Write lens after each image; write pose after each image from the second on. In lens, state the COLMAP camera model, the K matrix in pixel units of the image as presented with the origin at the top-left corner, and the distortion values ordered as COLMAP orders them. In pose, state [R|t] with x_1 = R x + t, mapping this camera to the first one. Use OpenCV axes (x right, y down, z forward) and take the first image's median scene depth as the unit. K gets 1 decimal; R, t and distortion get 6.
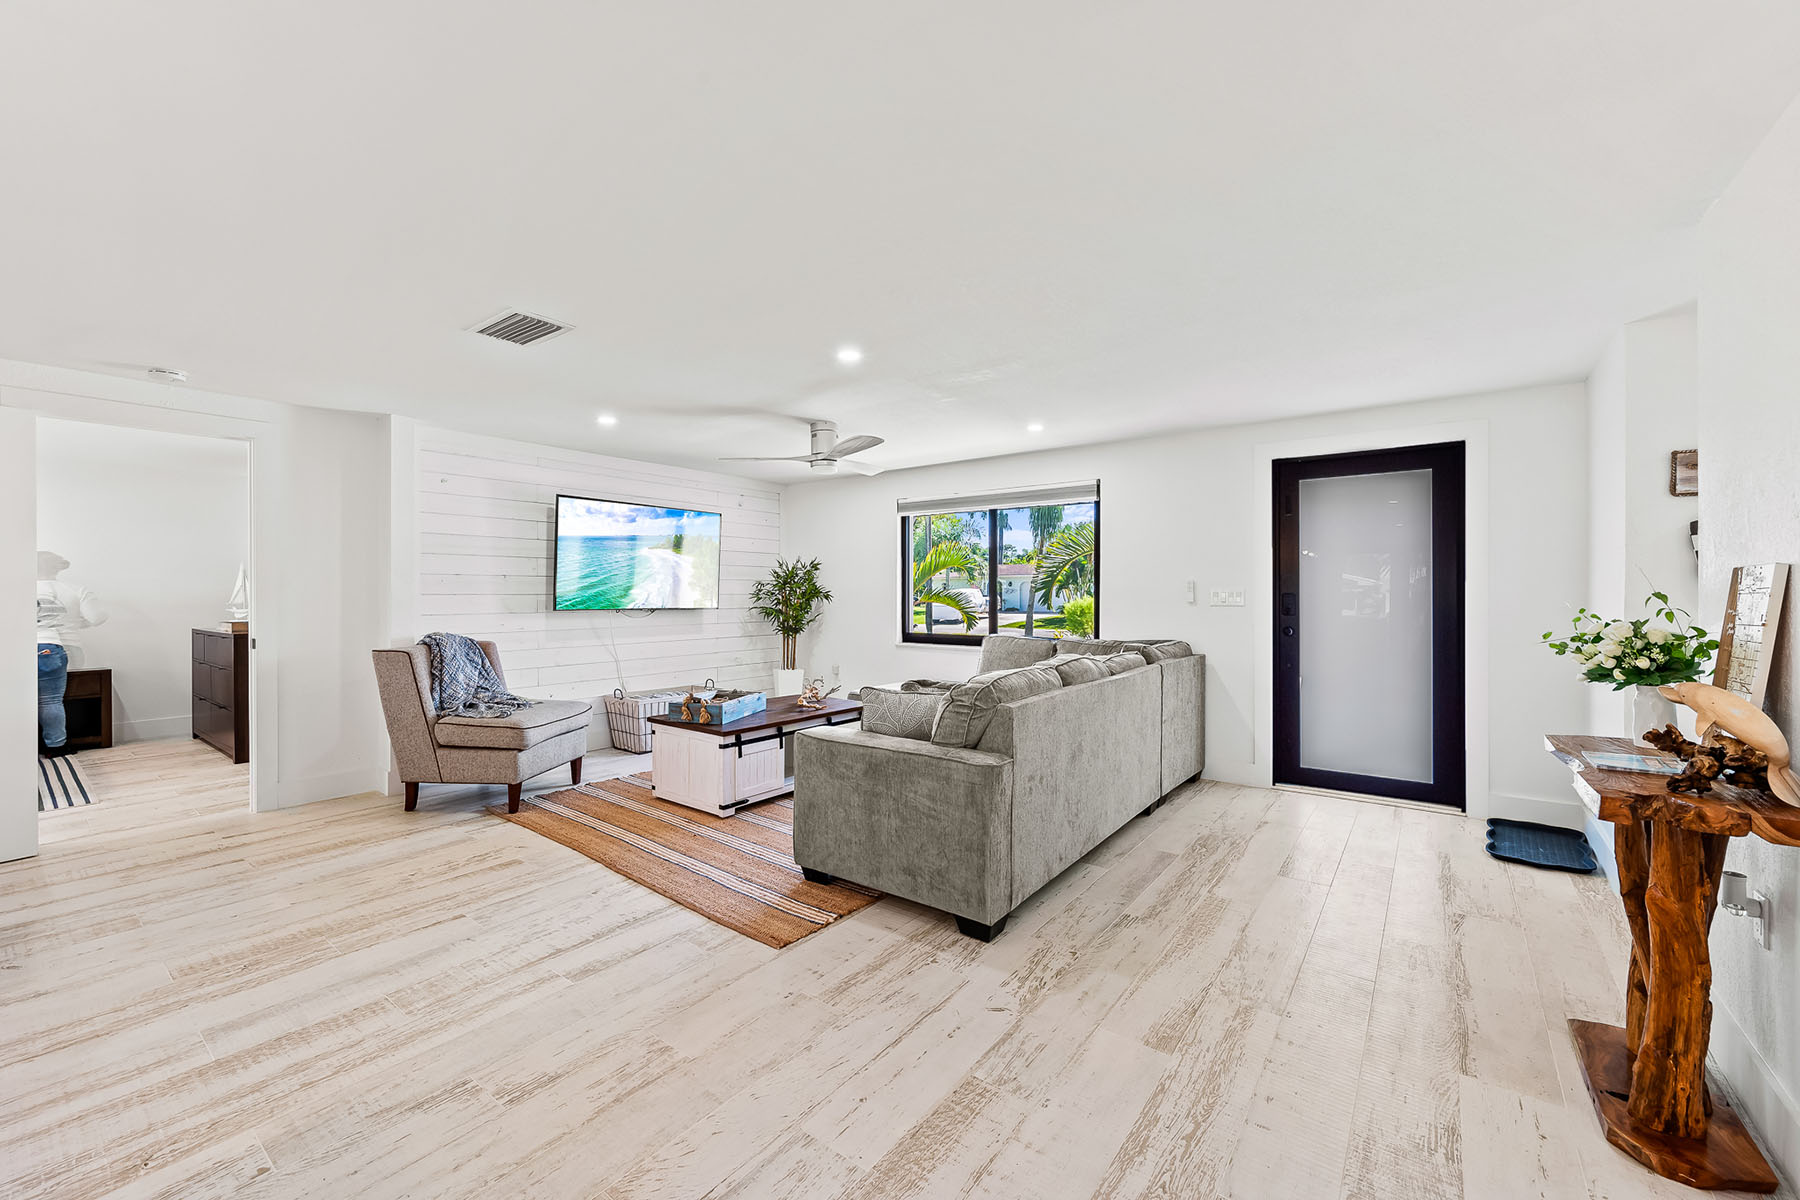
lens RADIAL K [[701.7, 0, 900.9], [0, 701.7, 609.4], [0, 0, 1]] dist [-0.000569, 0.000162]
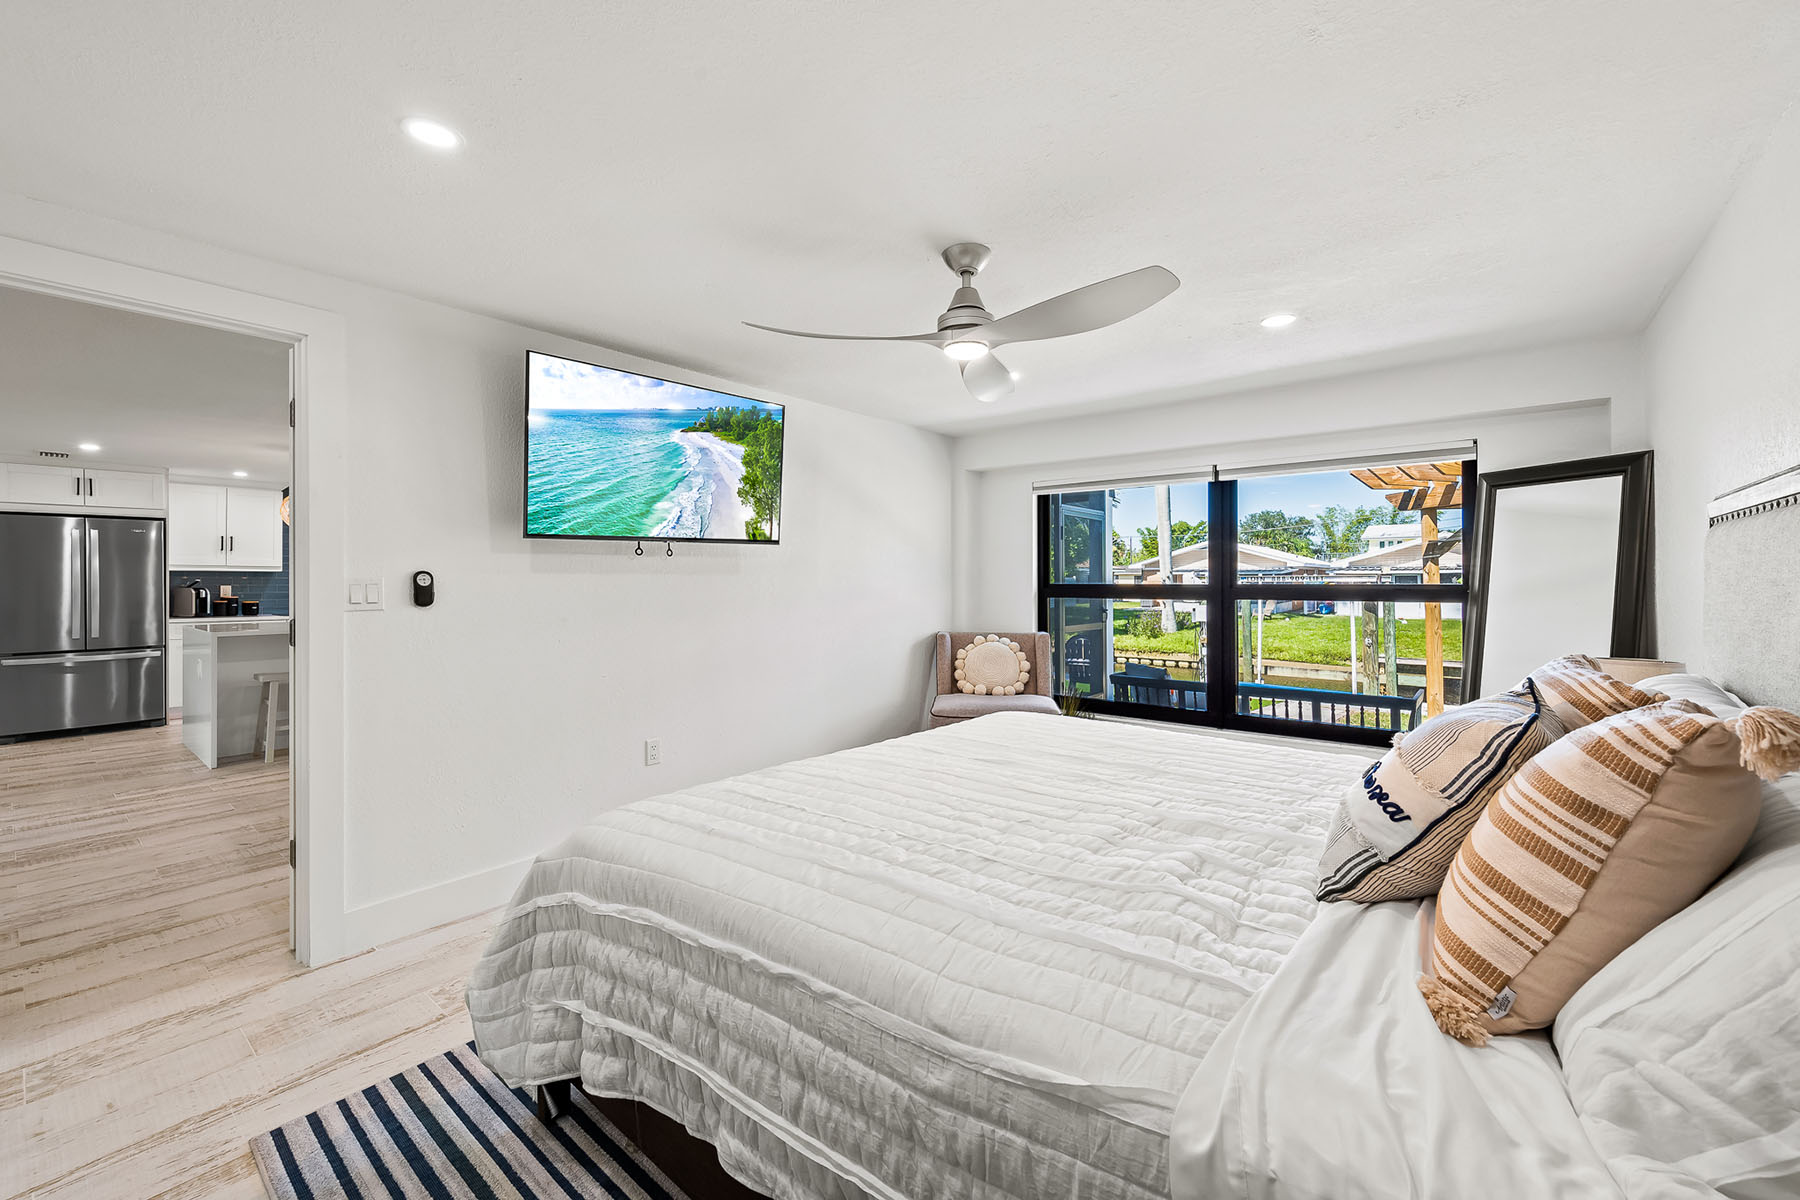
lens RADIAL K [[723.7, 0, 898.6], [0, 723.7, 590.5], [0, 0, 1]] dist [-0.000147, 0.000137]
pose [[-0.999105, 0.016422, 0.038976, -1.950625], [0.018264, 0.998709, 0.047398, -0.041505], [-0.038147, 0.048067, -0.998115, 1.754548]]
